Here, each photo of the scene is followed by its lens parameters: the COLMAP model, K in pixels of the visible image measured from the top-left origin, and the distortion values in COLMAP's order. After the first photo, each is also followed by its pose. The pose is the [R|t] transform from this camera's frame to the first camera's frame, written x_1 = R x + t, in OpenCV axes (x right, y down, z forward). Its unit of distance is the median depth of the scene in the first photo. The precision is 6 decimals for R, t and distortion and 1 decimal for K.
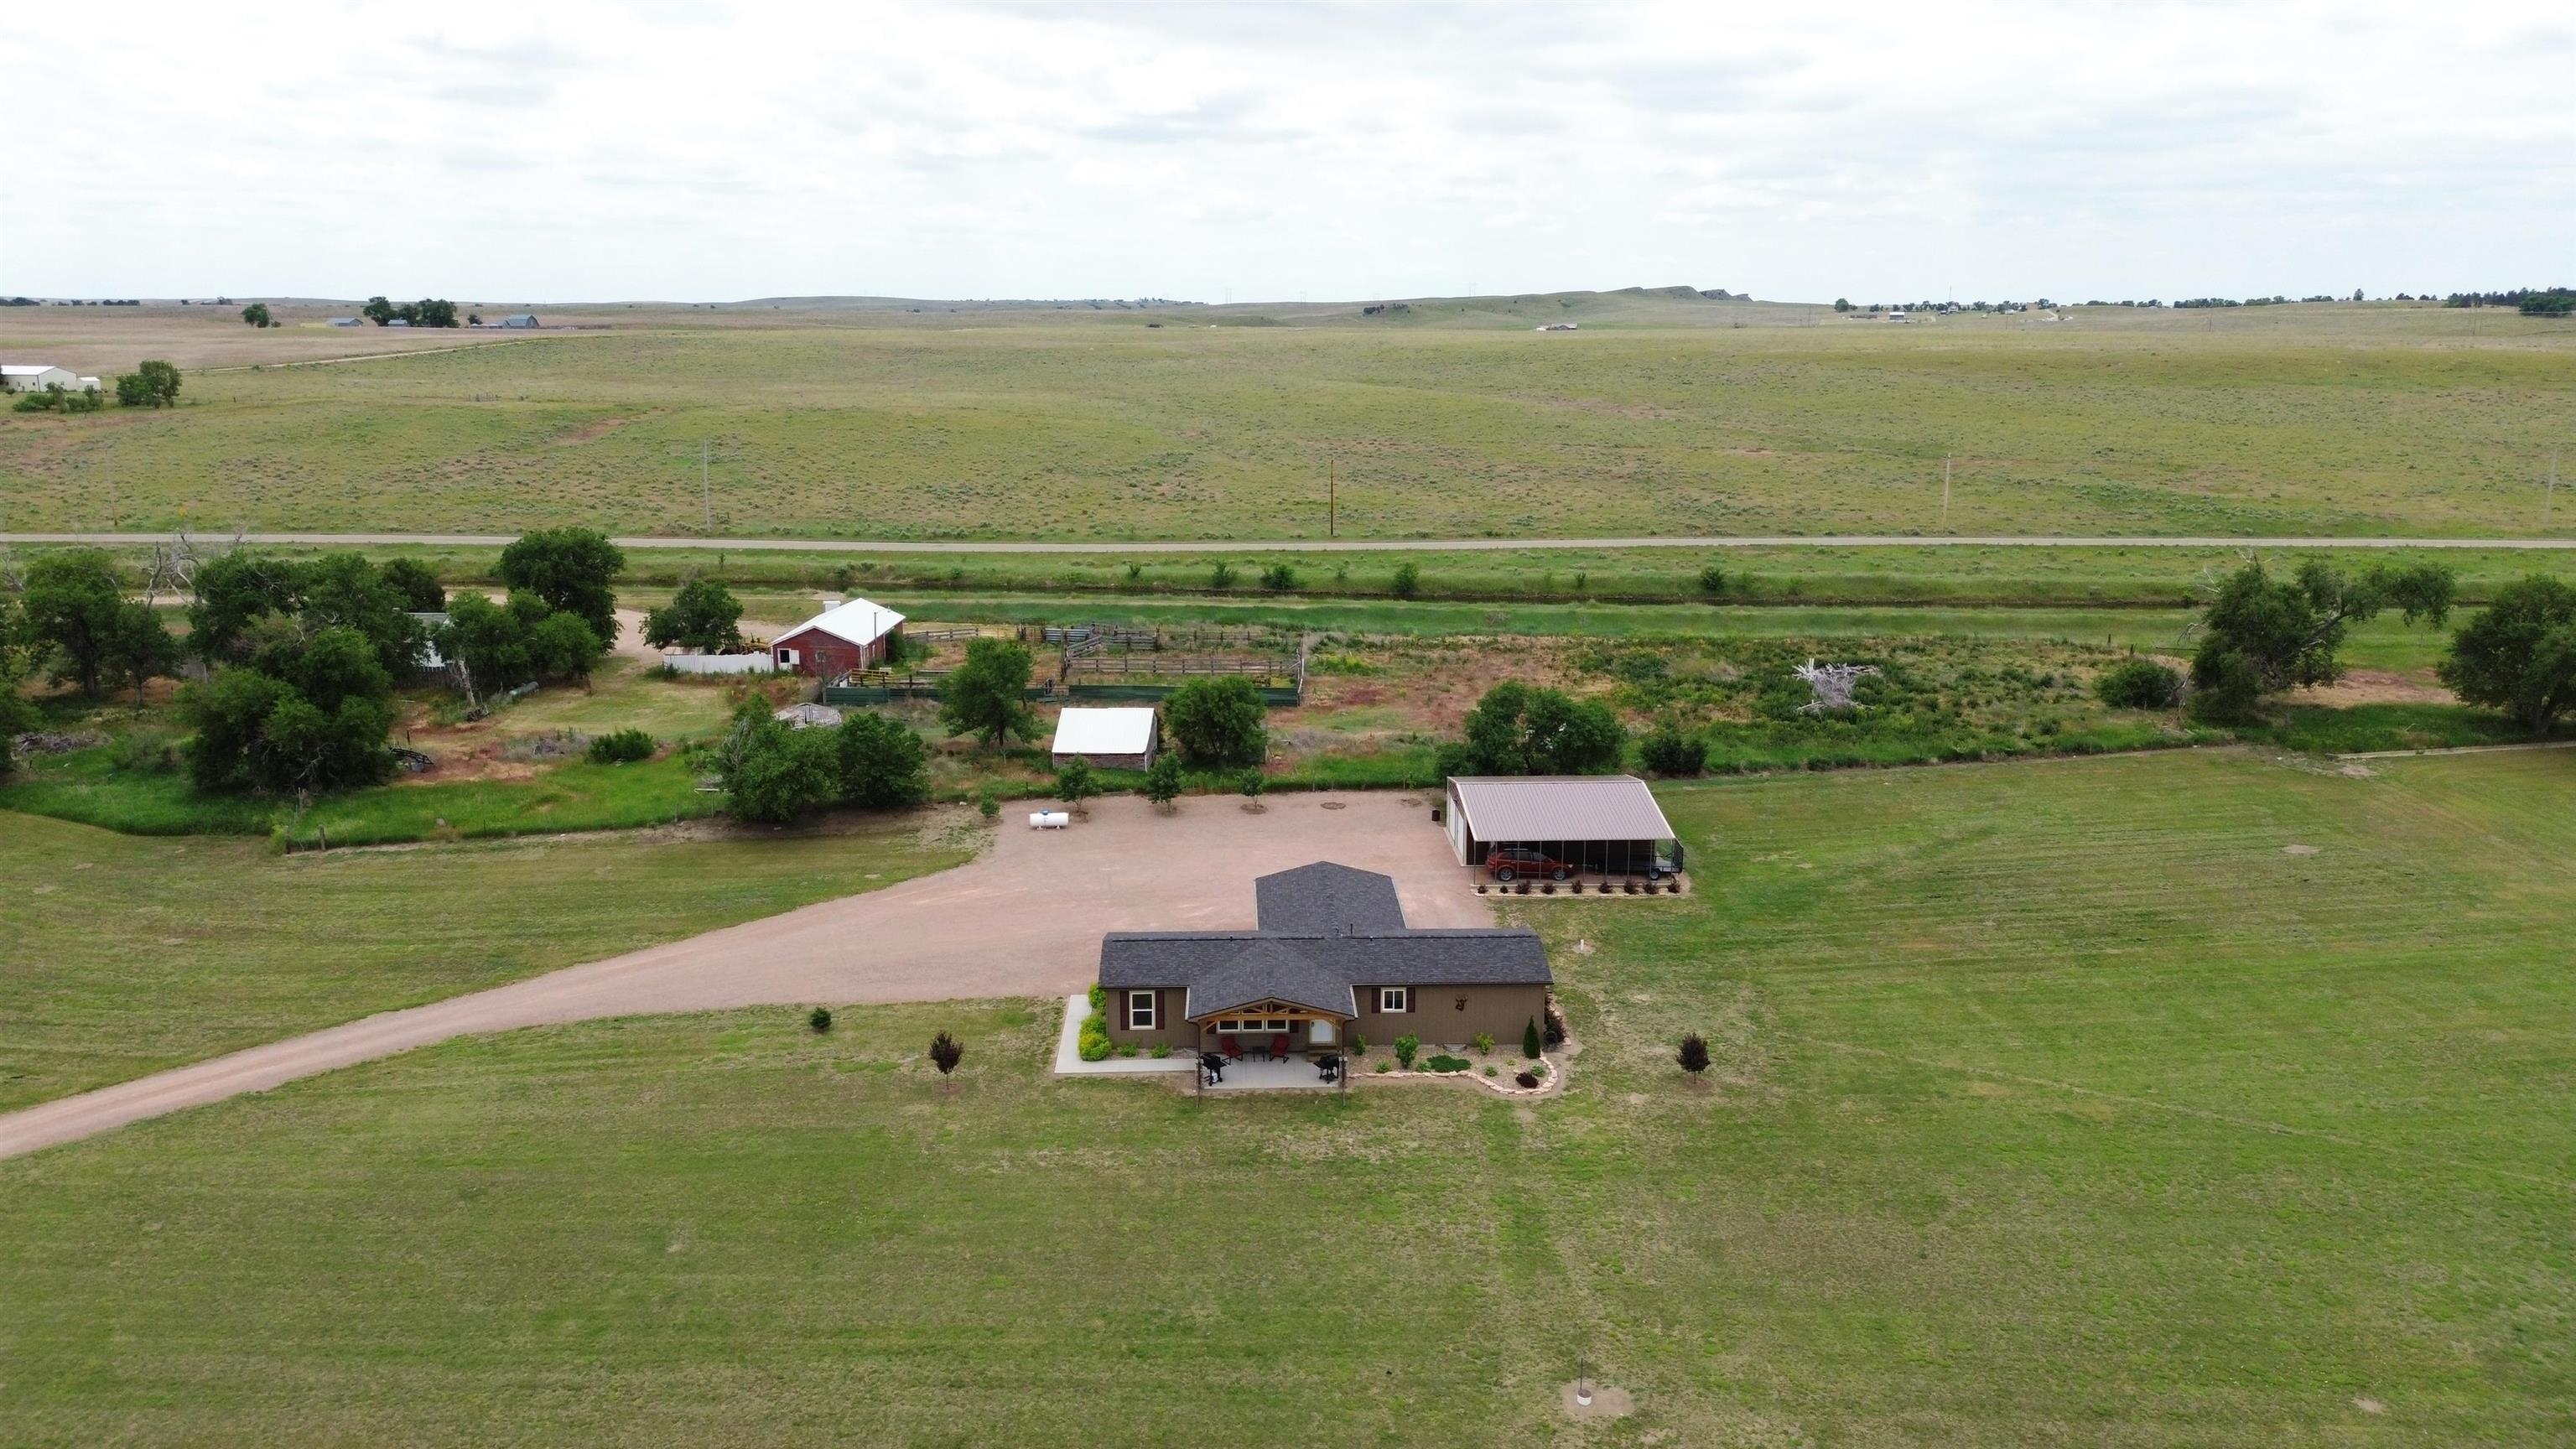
lens RADIAL K [[1832.1, 0, 1289.7], [0, 1832.1, 732.1], [0, 0, 1]] dist [0.047650, -0.012444]
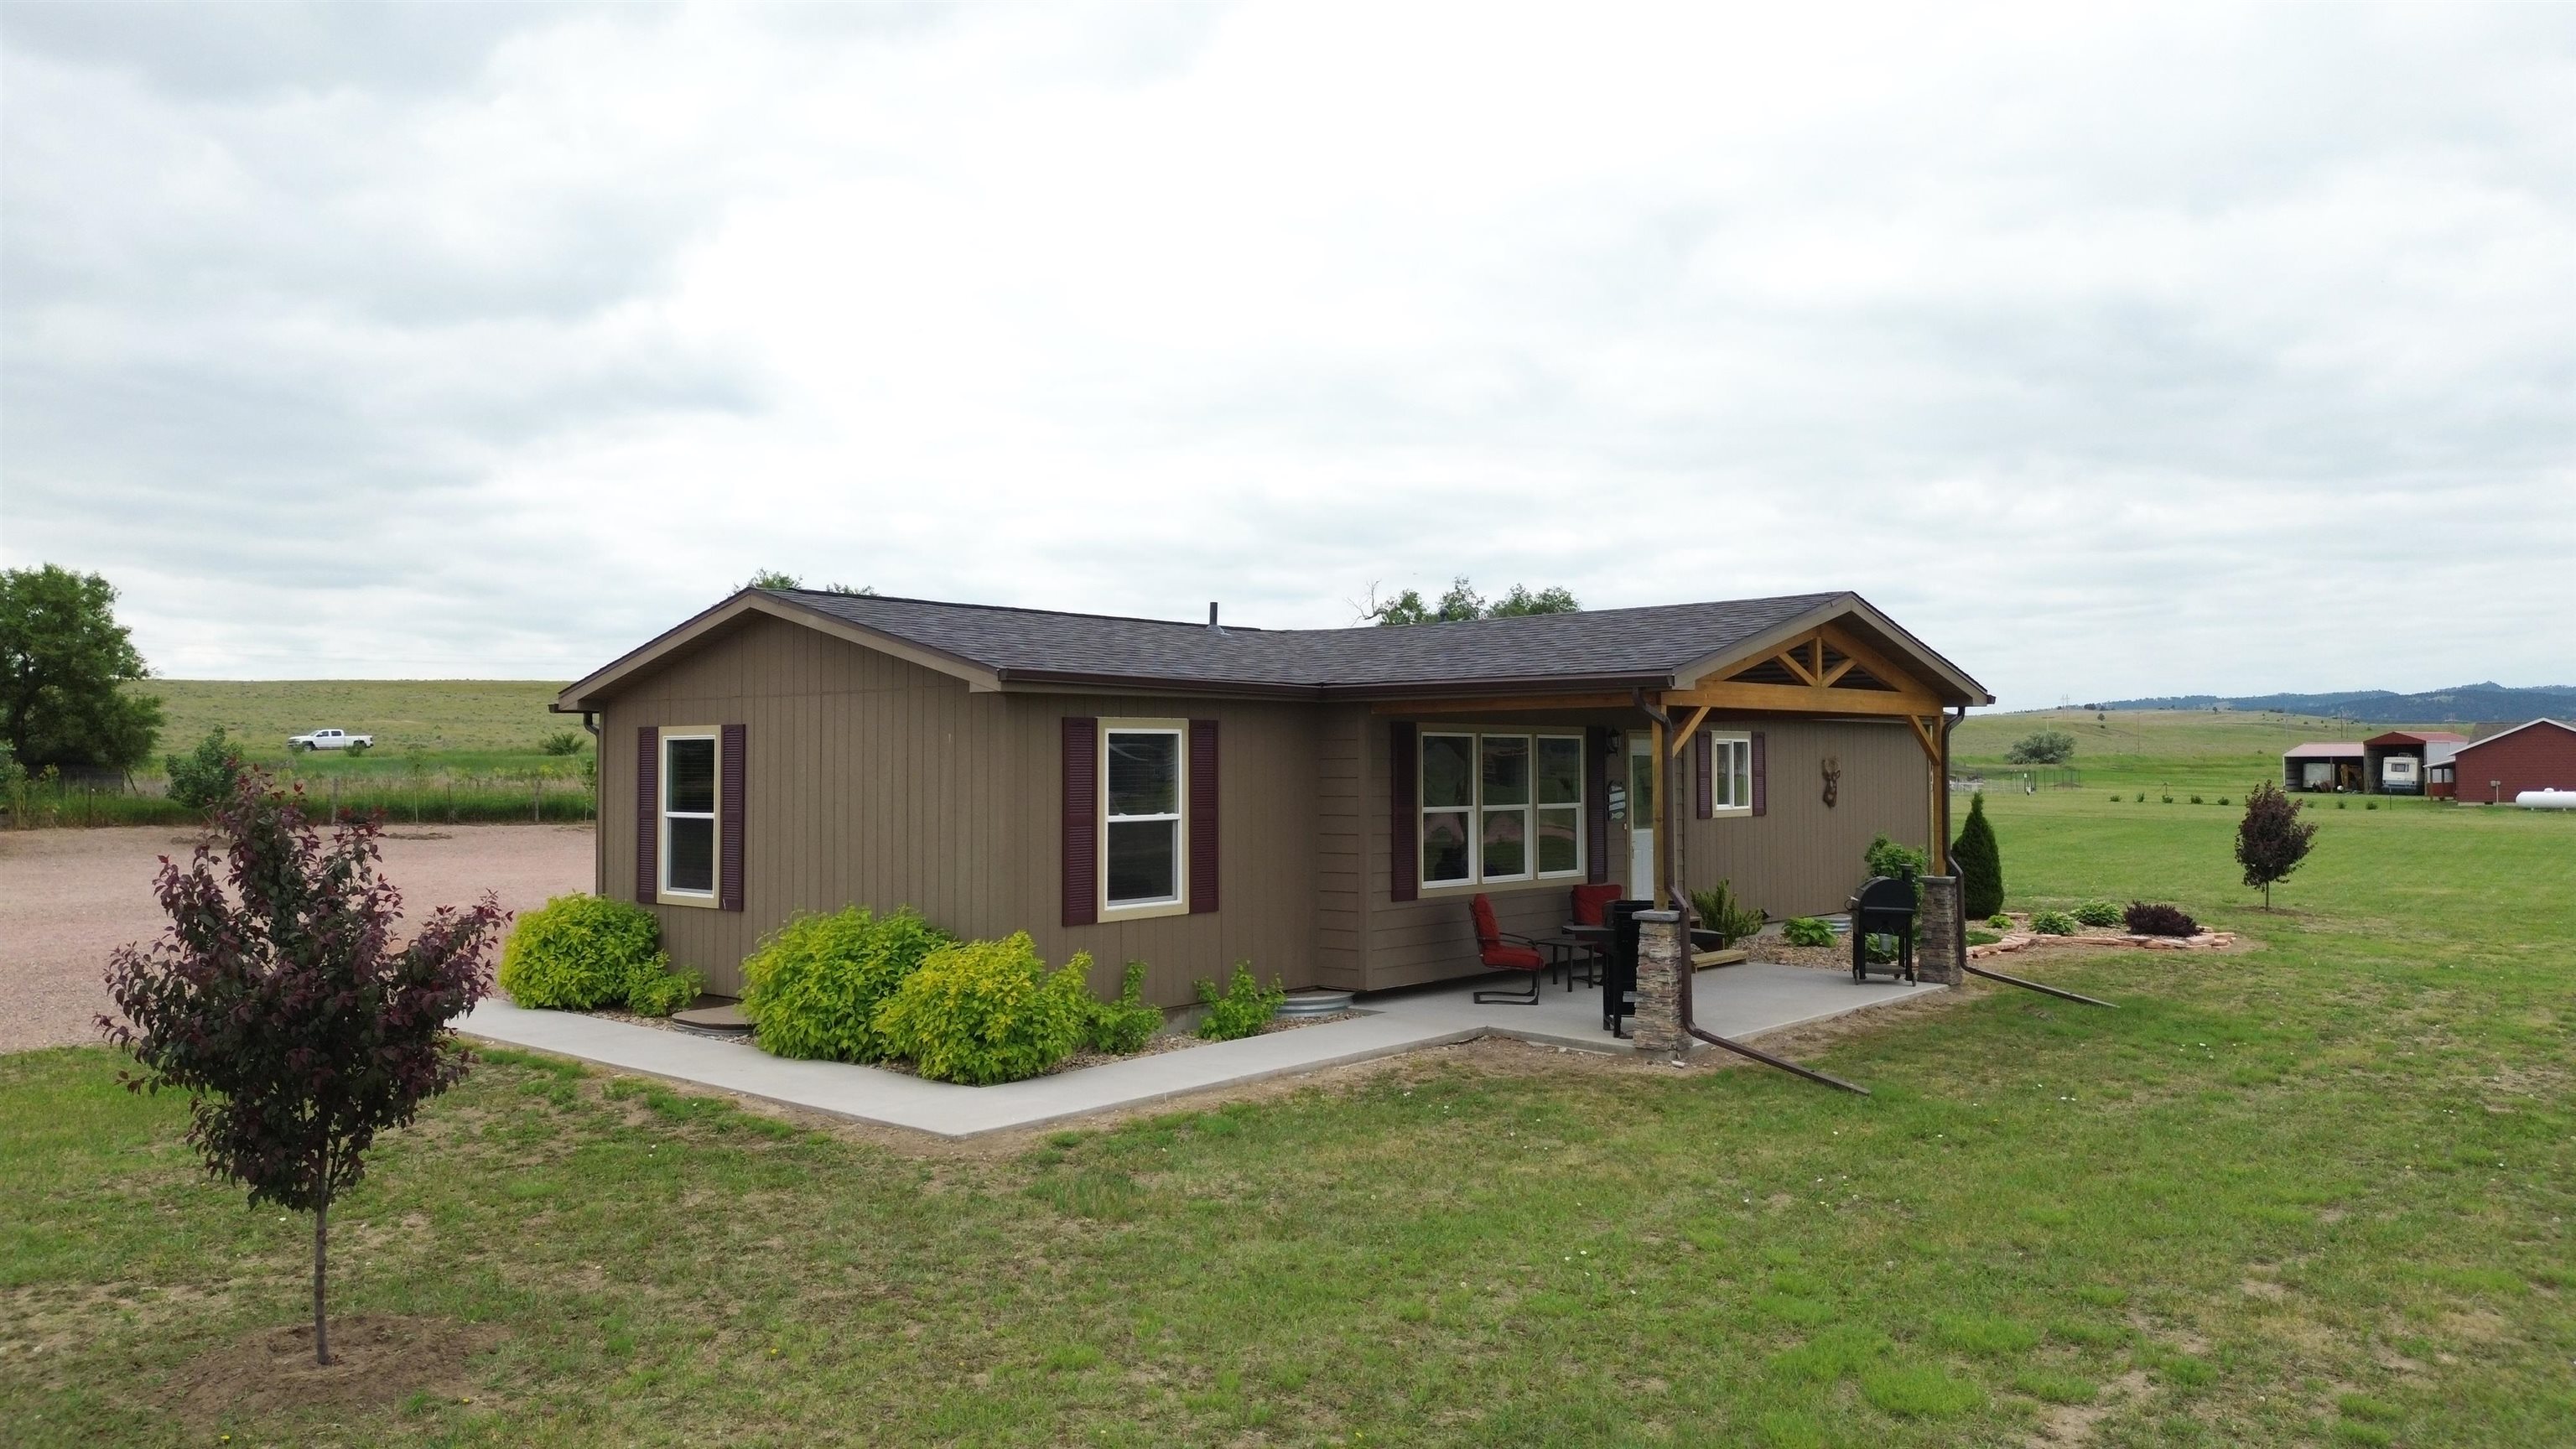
lens RADIAL K [[1832.1, 0, 1281.5], [0, 1832.1, 743.0], [0, 0, 1]] dist [0.047650, -0.012444]
pose [[0.692151, 0.000198, 0.721752, -0.215449], [0.167483, 0.972659, -0.160882, 0.178328], [-0.702051, 0.232236, 0.673194, 0.849187]]
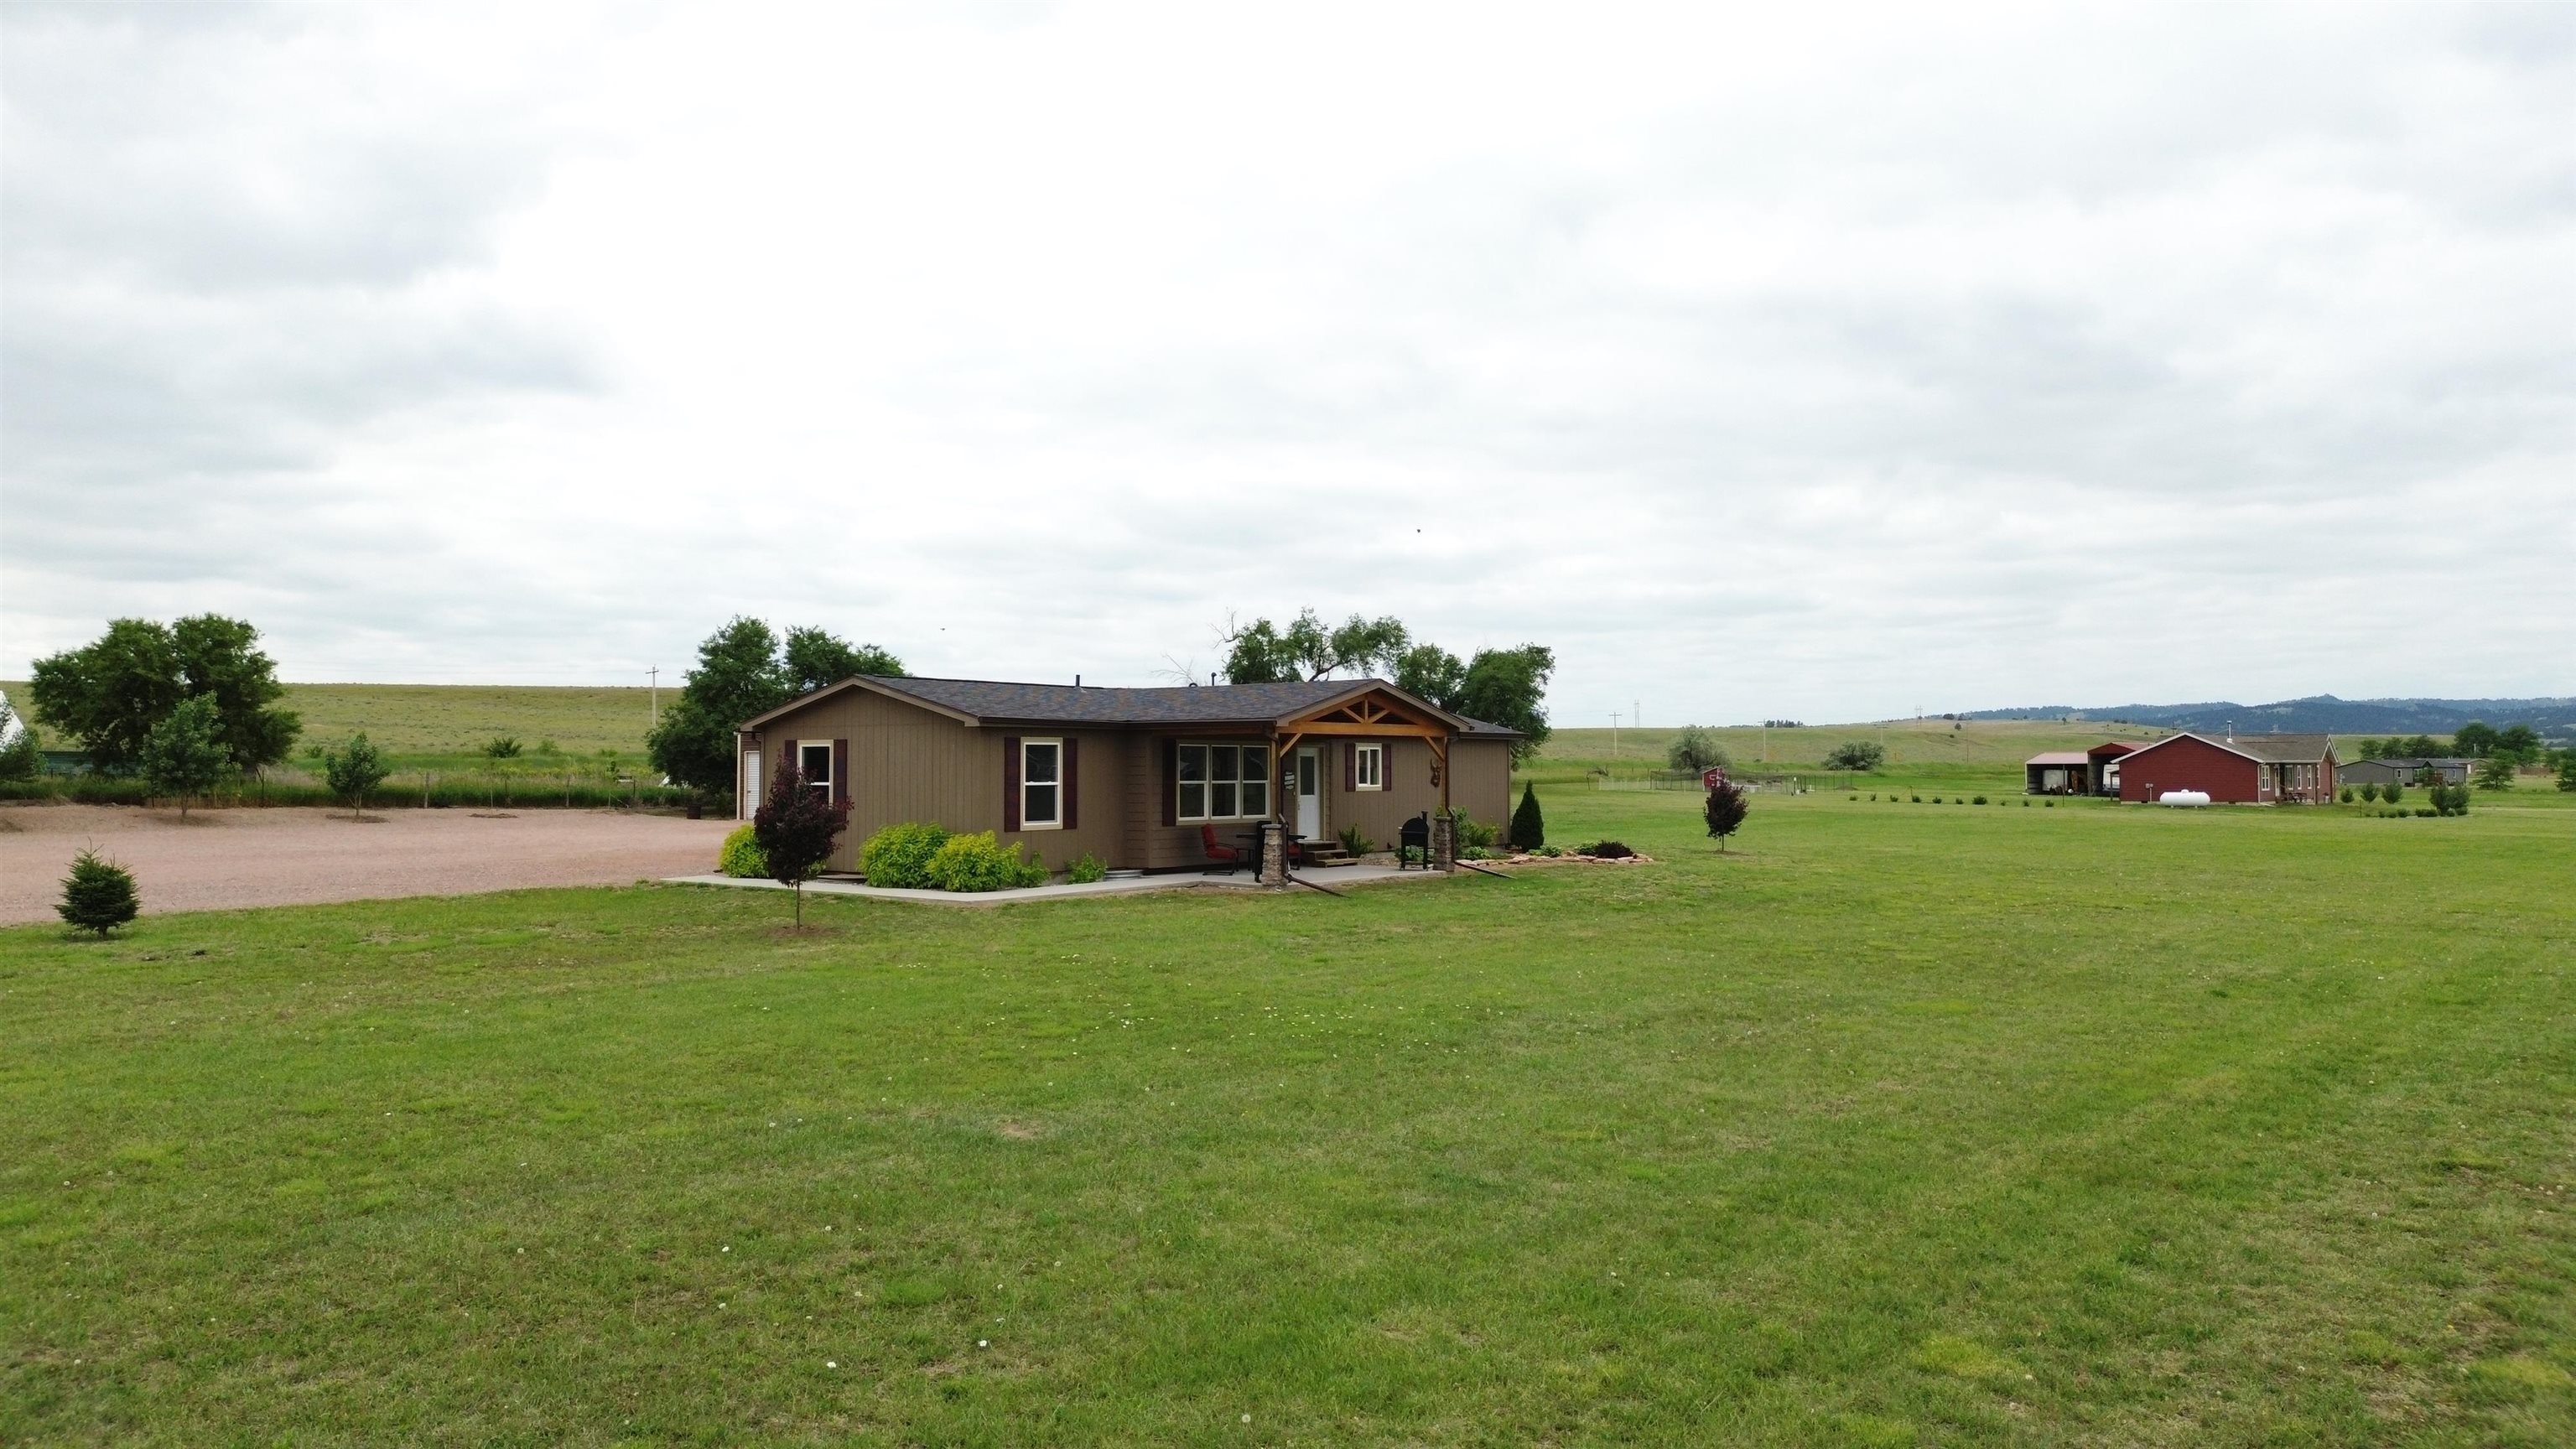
lens RADIAL K [[1832.1, 0, 1303.0], [0, 1832.1, 732.4], [0, 0, 1]] dist [0.047650, -0.012444]
pose [[0.637537, 0.009498, 0.770362, -0.378385], [0.175264, 0.971918, -0.157029, 0.219266], [-0.750220, 0.235128, 0.617969, 0.676894]]
